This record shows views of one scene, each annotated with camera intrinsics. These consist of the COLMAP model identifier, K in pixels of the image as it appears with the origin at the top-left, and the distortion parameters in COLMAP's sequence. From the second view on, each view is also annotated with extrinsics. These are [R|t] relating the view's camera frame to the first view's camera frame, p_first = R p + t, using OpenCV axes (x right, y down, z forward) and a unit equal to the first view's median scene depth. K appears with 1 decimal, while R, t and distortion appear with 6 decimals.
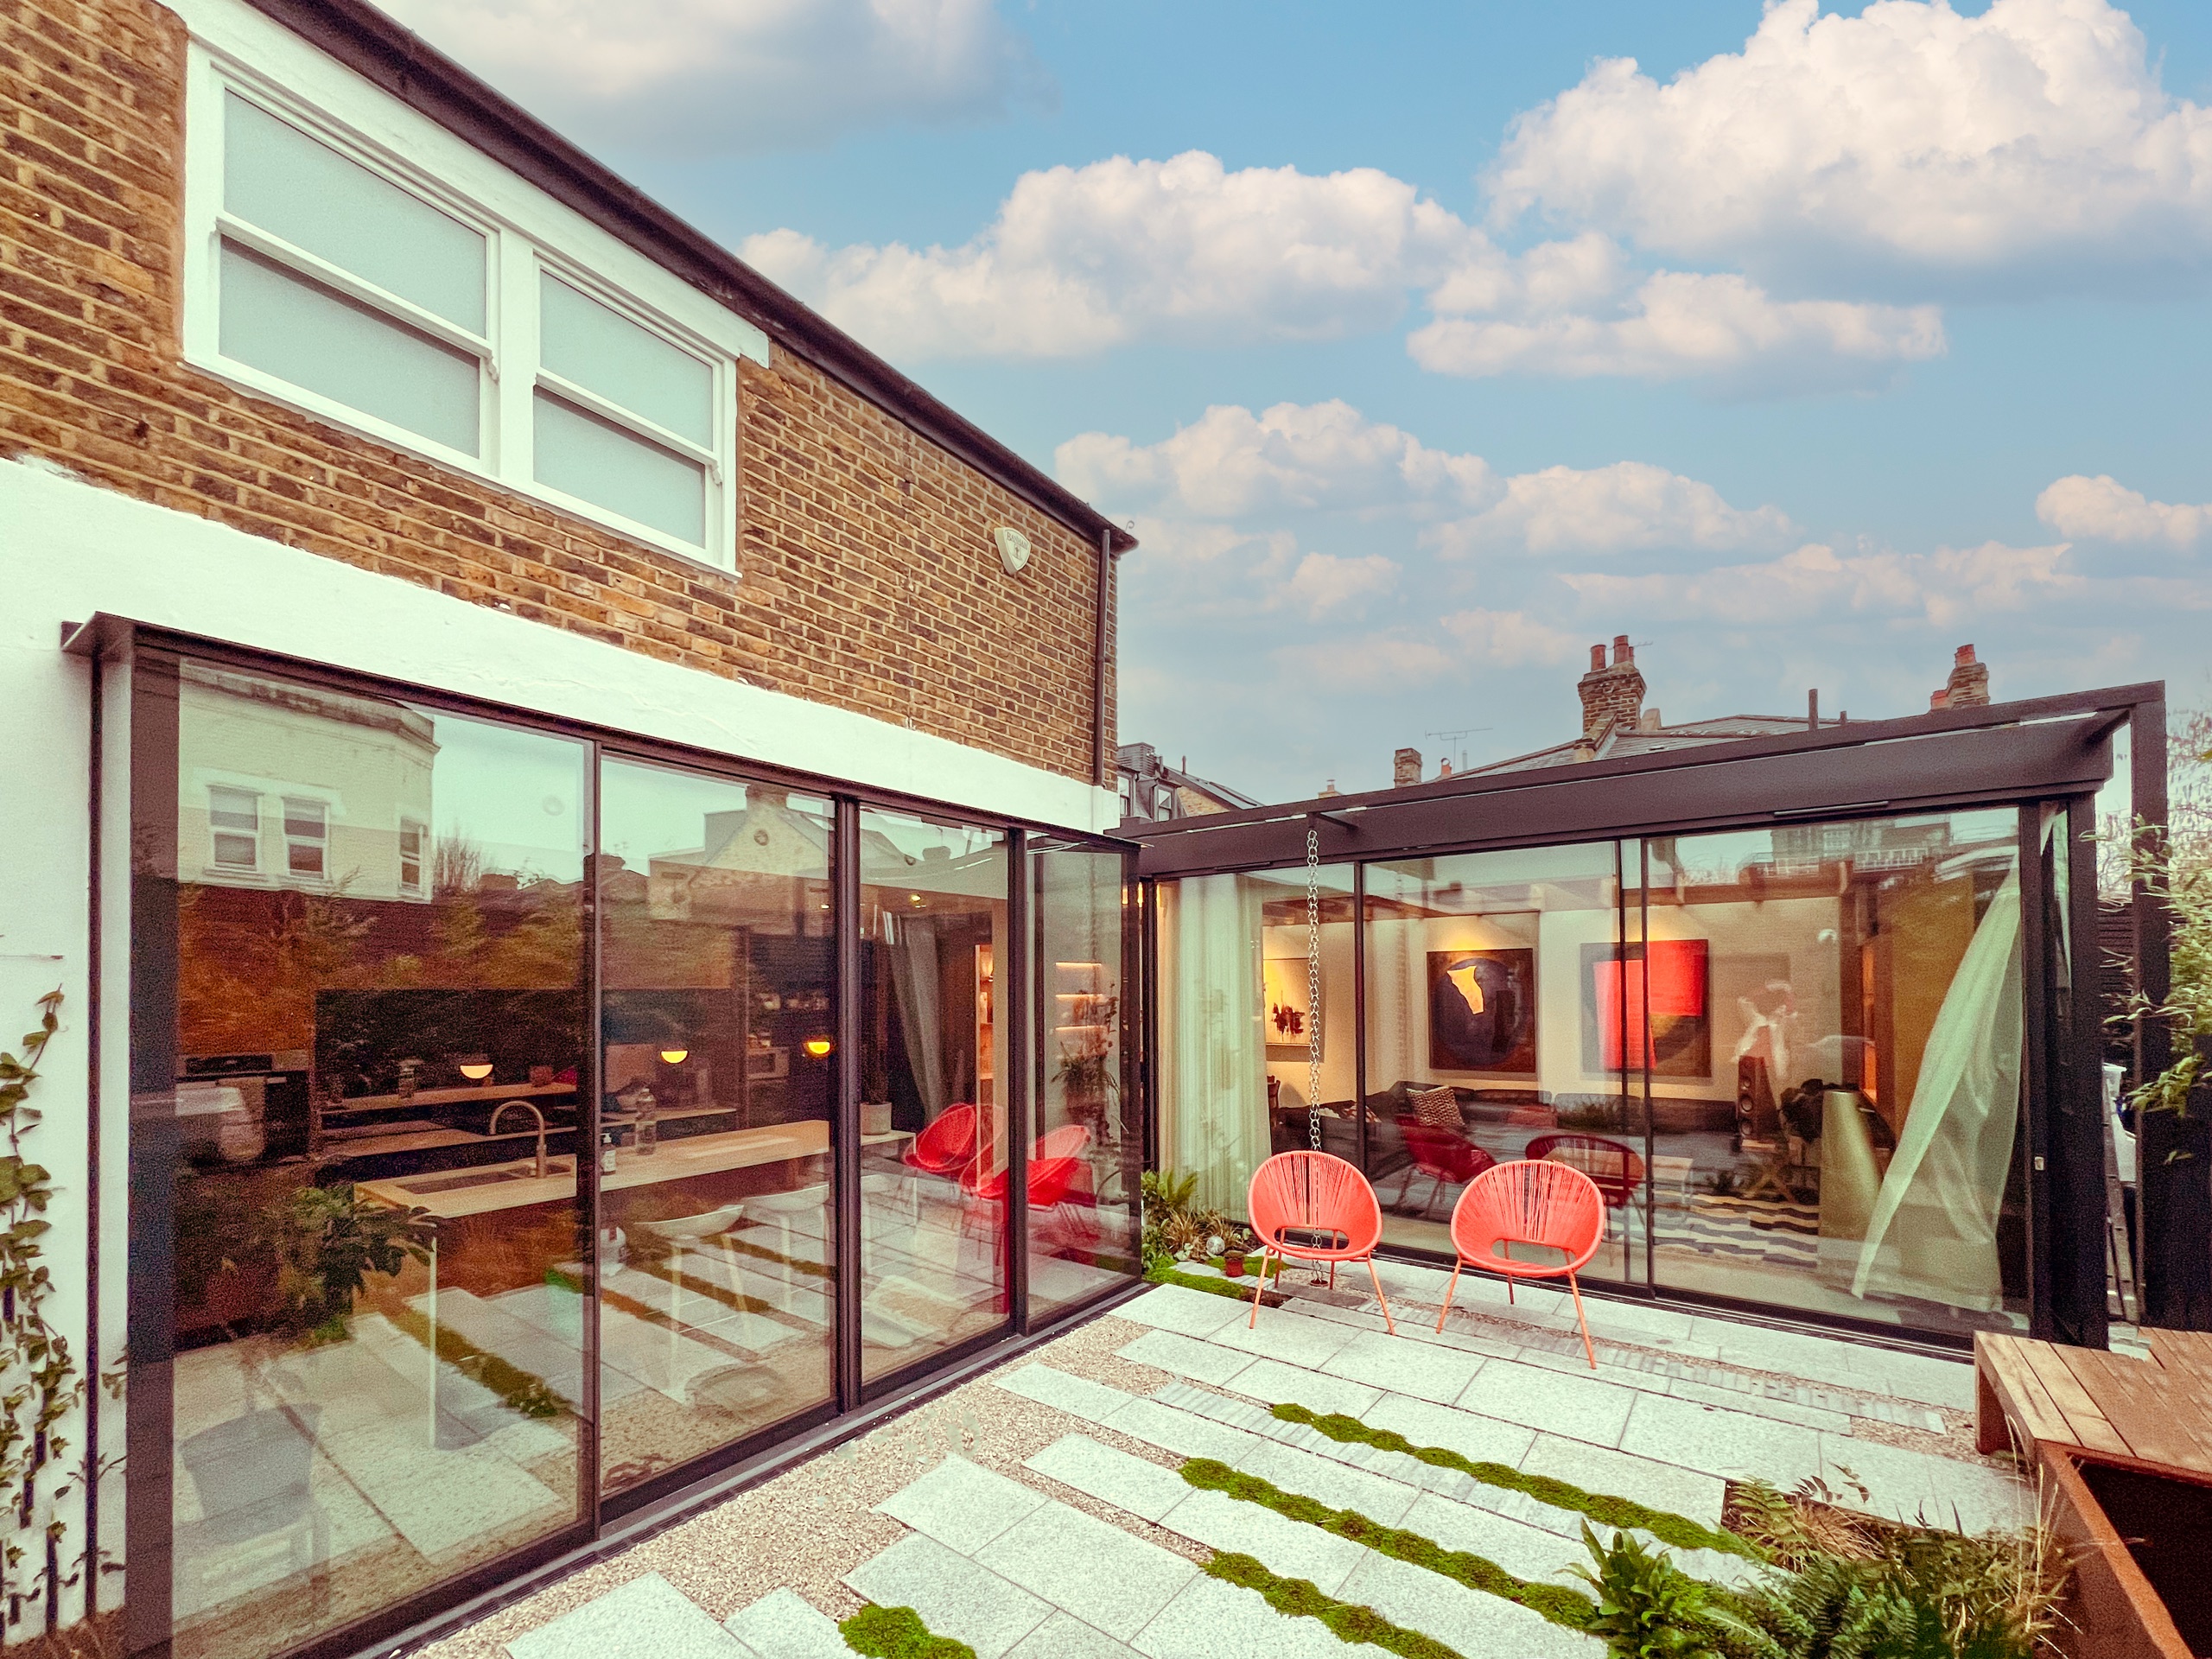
lens RADIAL K [[904.2, 0, 1090.0], [0, 904.2, 973.0], [0, 0, 1]] dist [-0.000288, -0.000413]
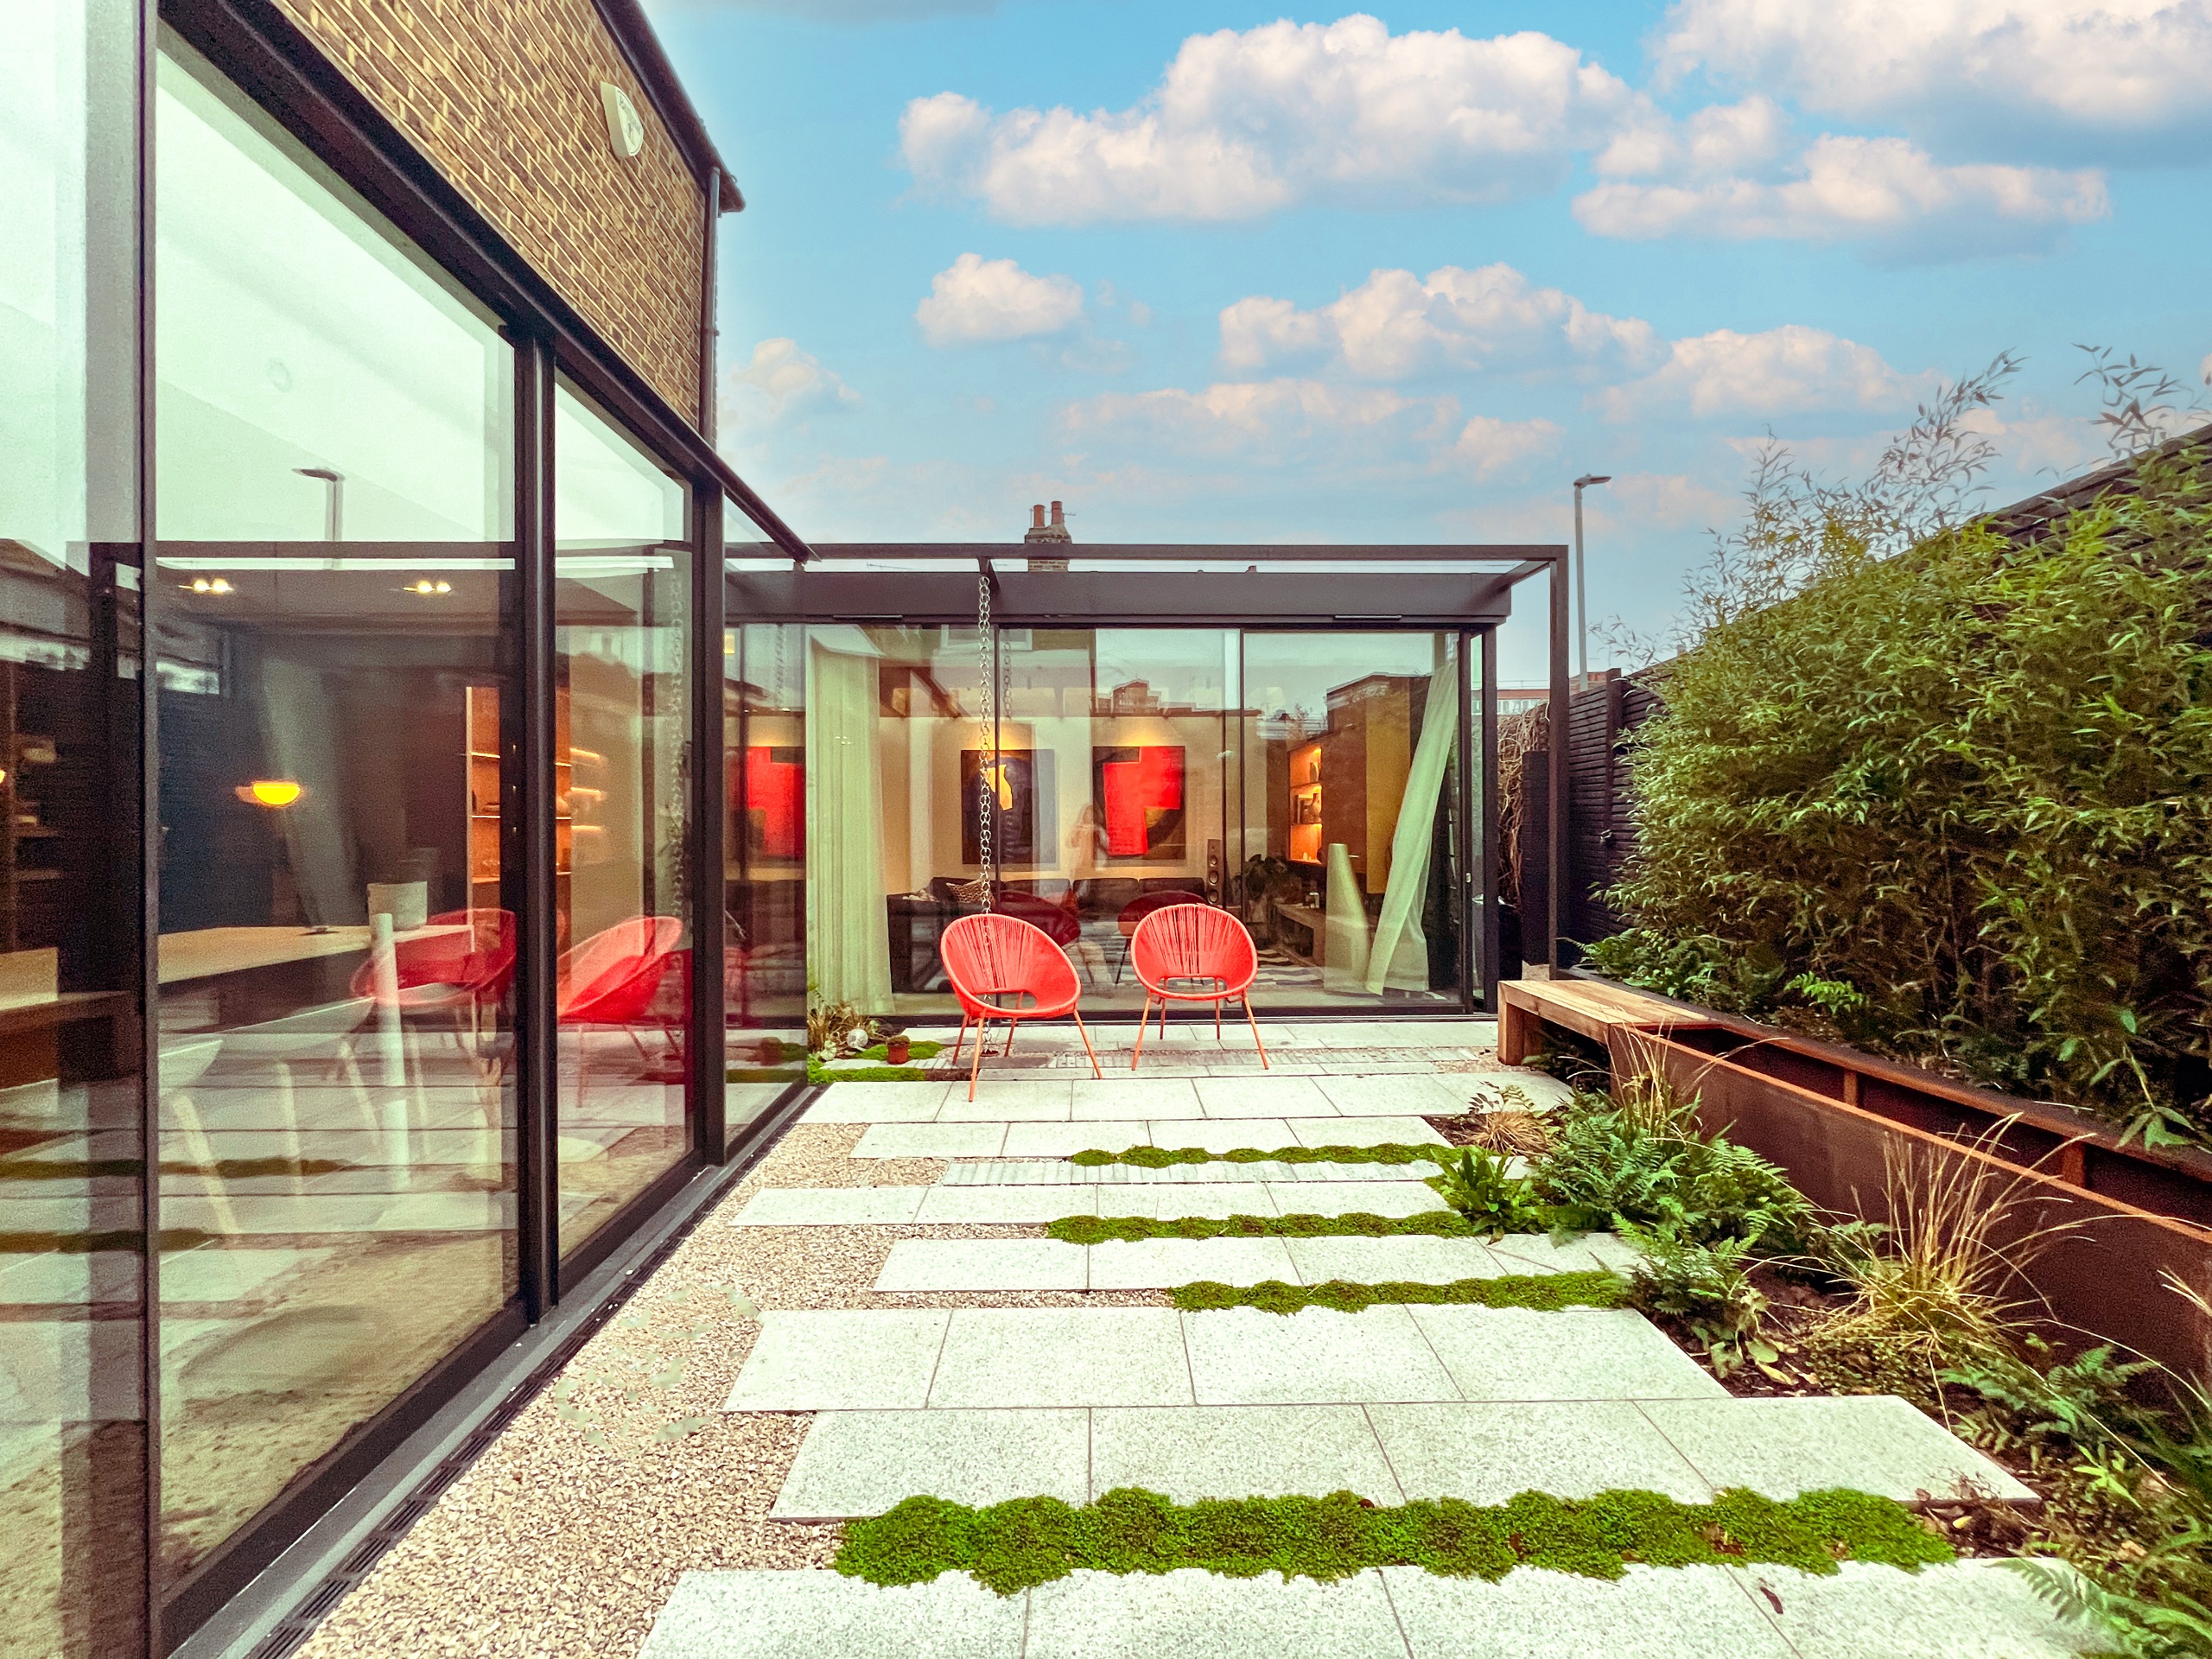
lens RADIAL K [[884.7, 0, 1089.1], [0, 884.7, 833.6], [0, 0, 1]] dist [-0.001637, 0.000015]
pose [[0.794244, -0.009356, 0.607527, -0.273943], [-0.003165, 0.999804, 0.019534, 0.109766], [-0.607591, -0.017438, 0.794059, 0.231249]]
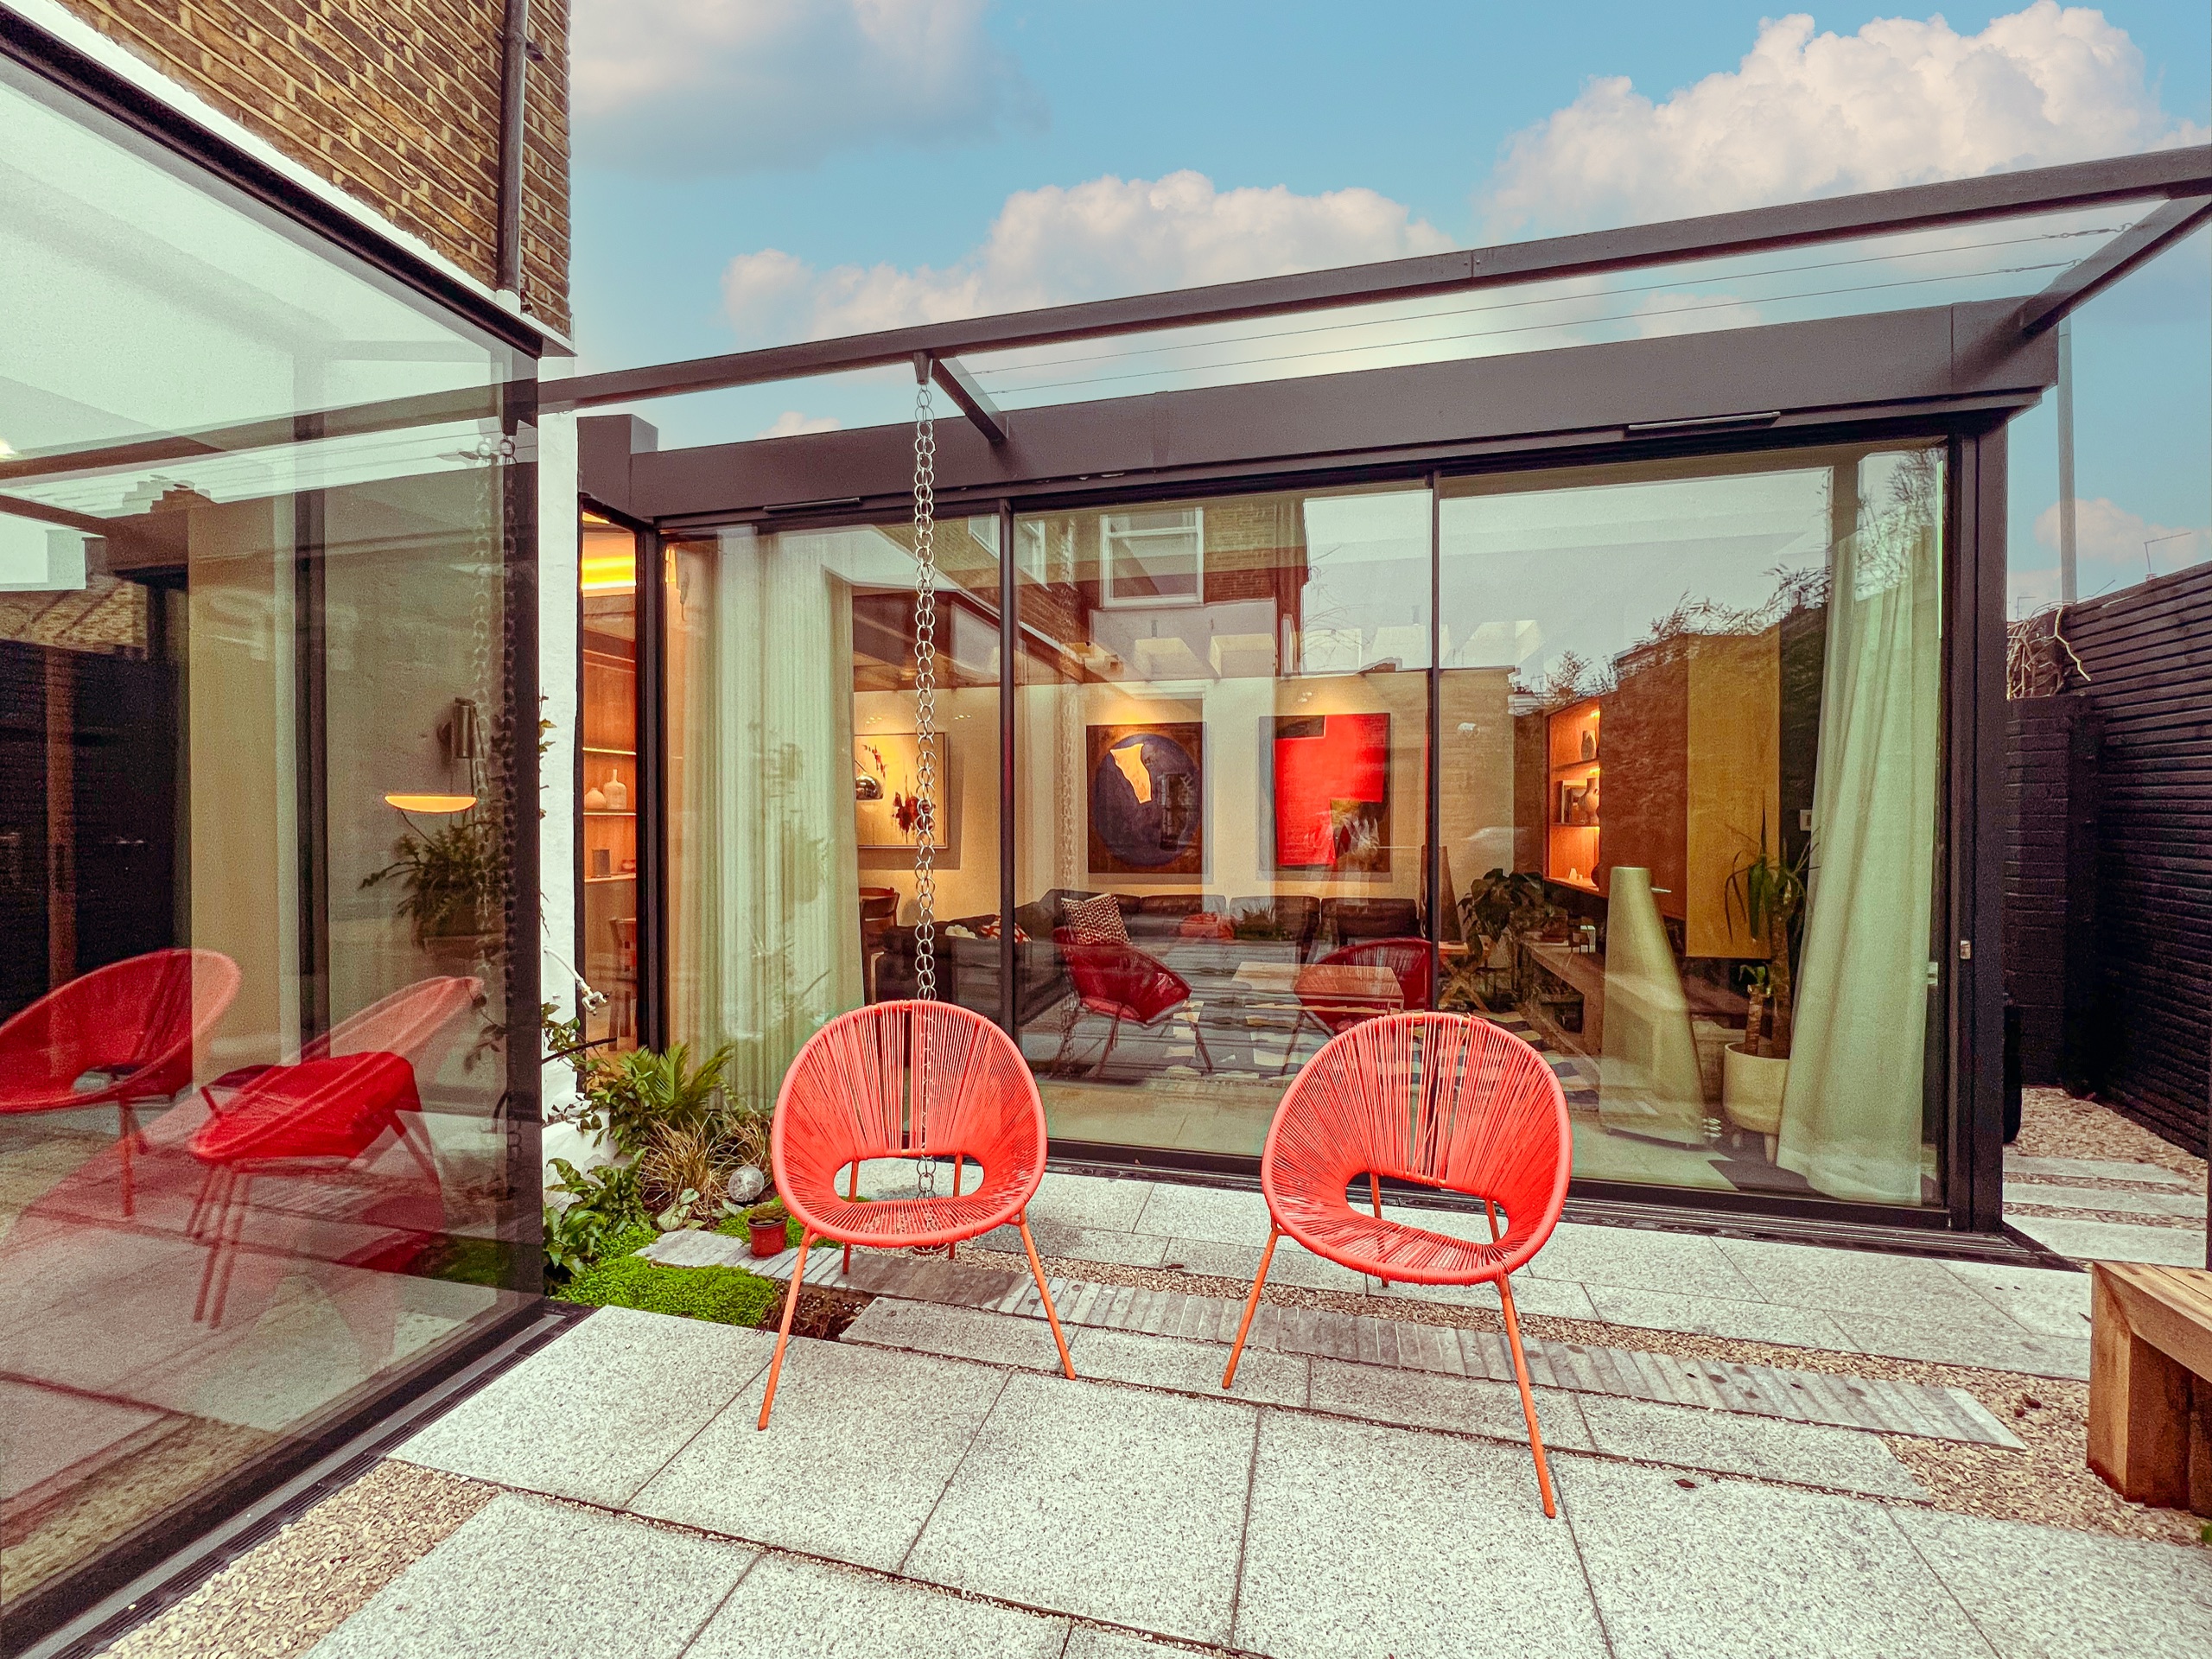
lens RADIAL K [[904.2, 0, 1111.0], [0, 904.2, 827.9], [0, 0, 1]] dist [-0.000288, -0.000413]
pose [[0.917868, -0.004720, 0.396857, 0.167239], [-0.006880, 0.999590, 0.027799, 0.096294], [-0.396826, -0.028246, 0.917459, 0.564649]]
